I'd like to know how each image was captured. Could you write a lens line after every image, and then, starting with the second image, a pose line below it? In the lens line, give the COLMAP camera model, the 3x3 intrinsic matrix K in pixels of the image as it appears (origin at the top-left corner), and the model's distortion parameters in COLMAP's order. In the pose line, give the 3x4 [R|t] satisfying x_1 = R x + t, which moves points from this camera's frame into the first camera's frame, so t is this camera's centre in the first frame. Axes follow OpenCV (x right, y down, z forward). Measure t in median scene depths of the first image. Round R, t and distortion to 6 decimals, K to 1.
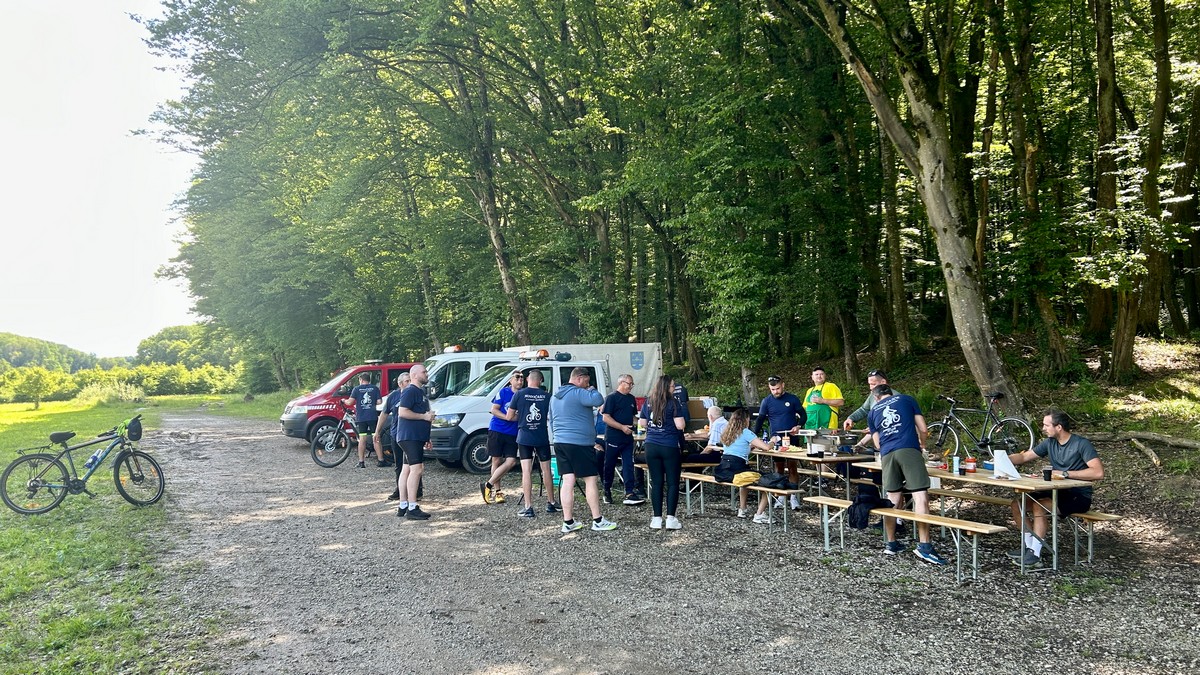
lens RADIAL K [[879.7, 0, 600.0], [0, 879.7, 337.5], [0, 0, 1]] dist [0.032967, -0.052840]
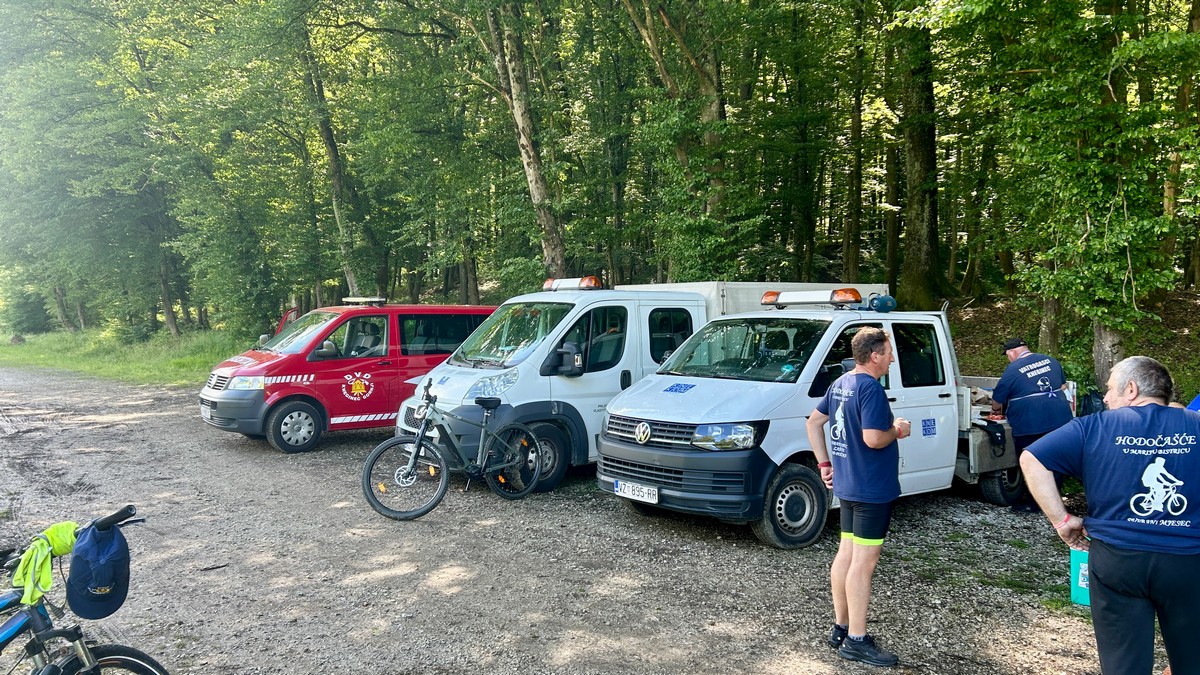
lens RADIAL K [[879.7, 0, 600.0], [0, 879.7, 337.5], [0, 0, 1]] dist [0.032967, -0.052840]
pose [[0.973954, 0.024636, 0.225404, -0.250597], [-0.037747, 0.997825, 0.054040, 0.015422], [-0.223582, -0.061141, 0.972766, 0.417415]]
